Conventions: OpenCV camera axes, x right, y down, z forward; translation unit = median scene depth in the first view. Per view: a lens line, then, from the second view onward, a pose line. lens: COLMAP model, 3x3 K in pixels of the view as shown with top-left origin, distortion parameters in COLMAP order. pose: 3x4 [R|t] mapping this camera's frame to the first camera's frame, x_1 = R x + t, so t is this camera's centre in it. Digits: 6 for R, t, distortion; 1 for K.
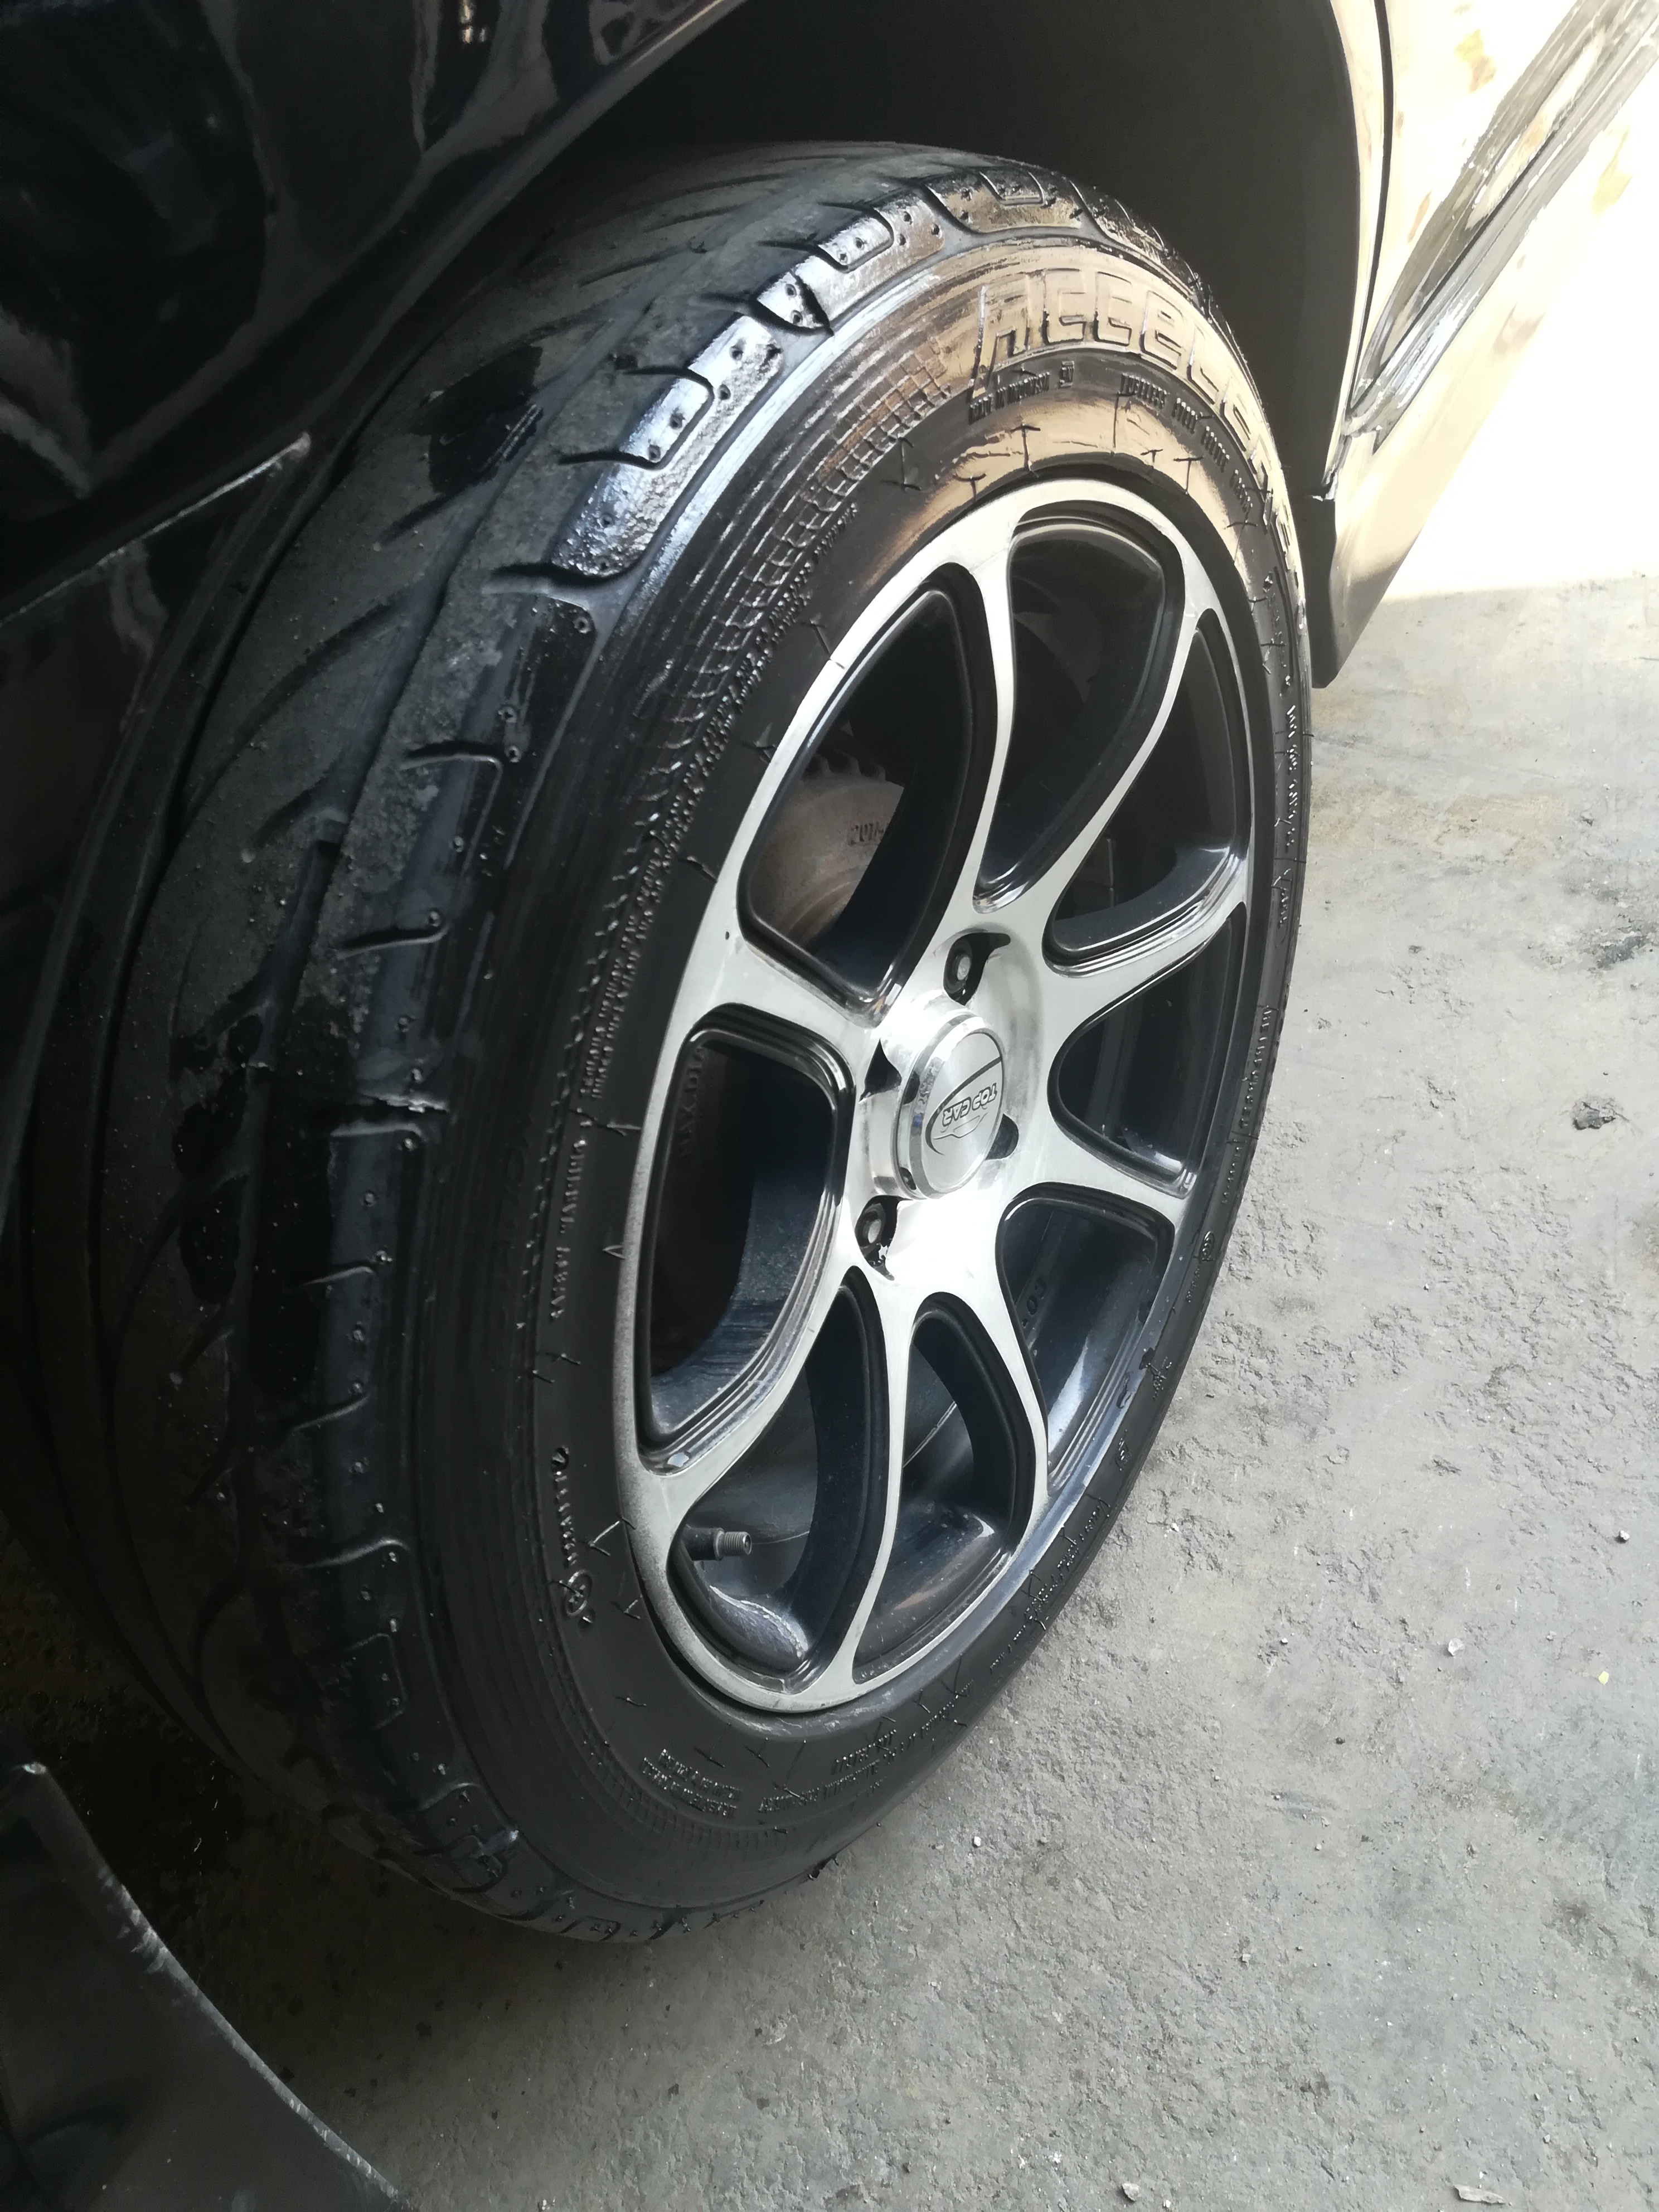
lens RADIAL K [[1697.4, 0, 819.7], [0, 1697.4, 1120.1], [0, 0, 1]] dist [0.067528, -0.085656]
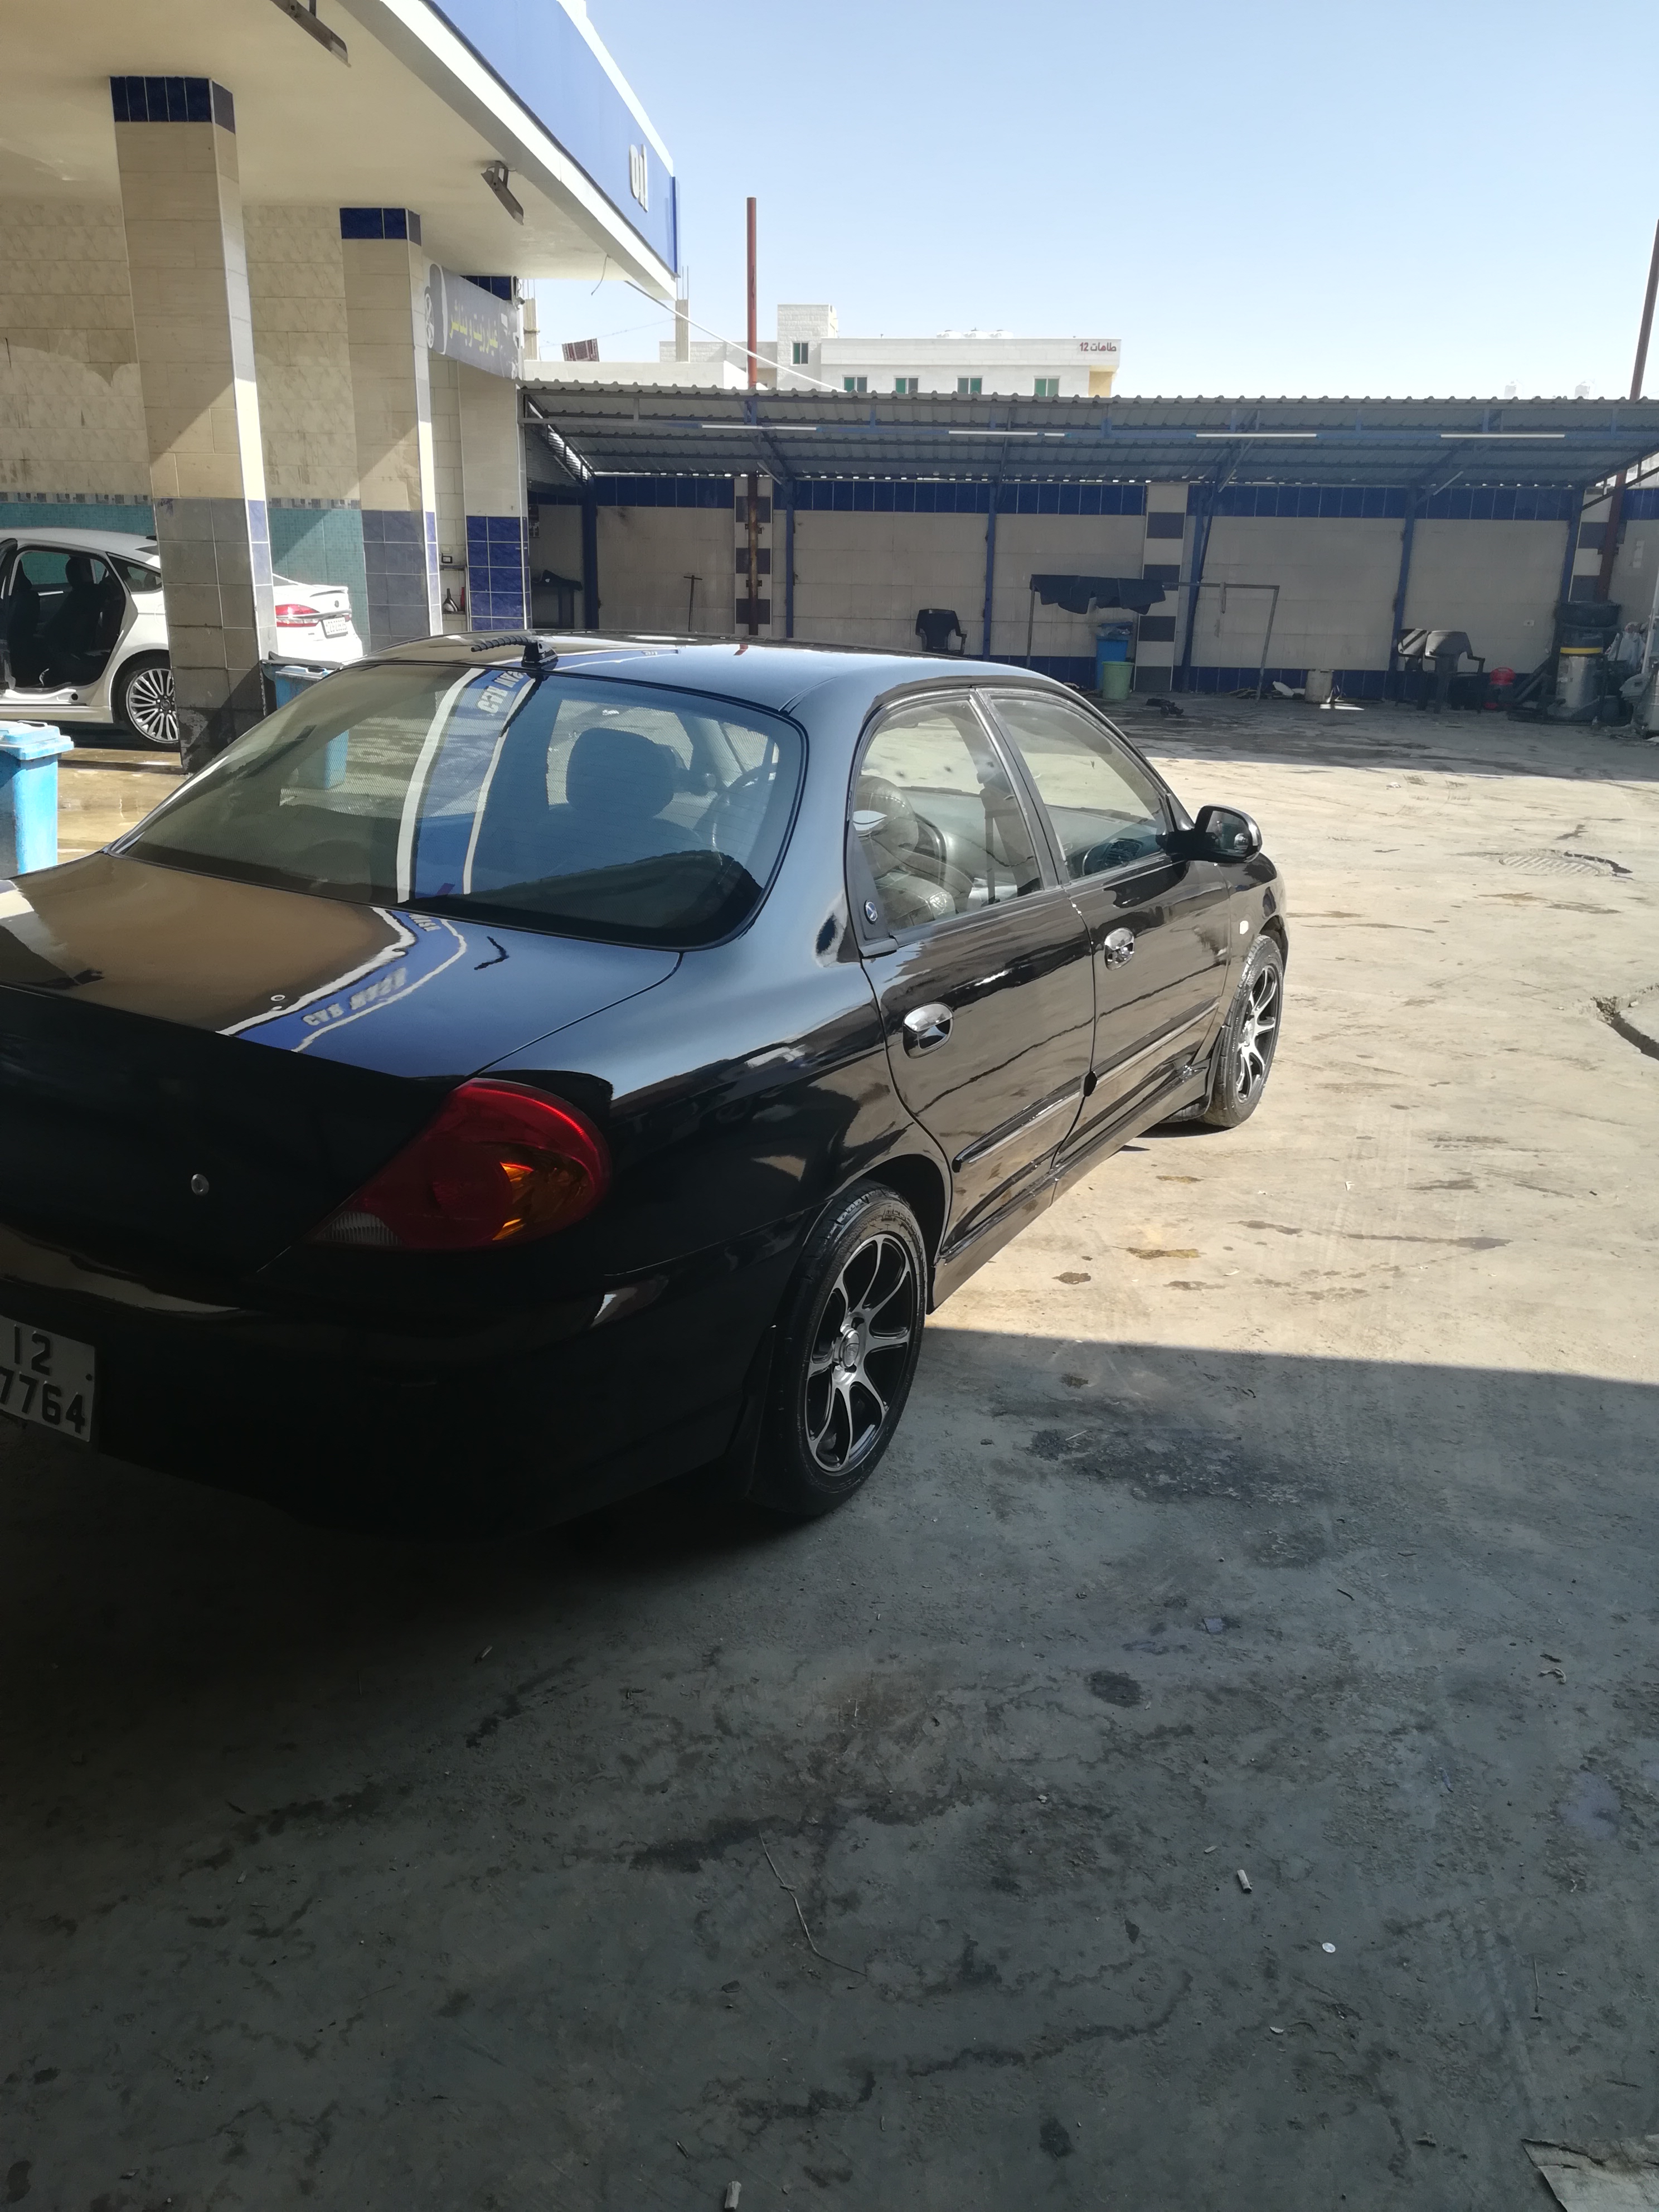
lens RADIAL K [[1697.4, 0, 819.7], [0, 1697.4, 1120.1], [0, 0, 1]] dist [0.067528, -0.085656]
pose [[0.957819, 0.243855, 0.152044, -0.679111], [-0.137251, 0.853027, -0.503495, 1.424538], [-0.252477, 0.461389, 0.850515, -2.574188]]
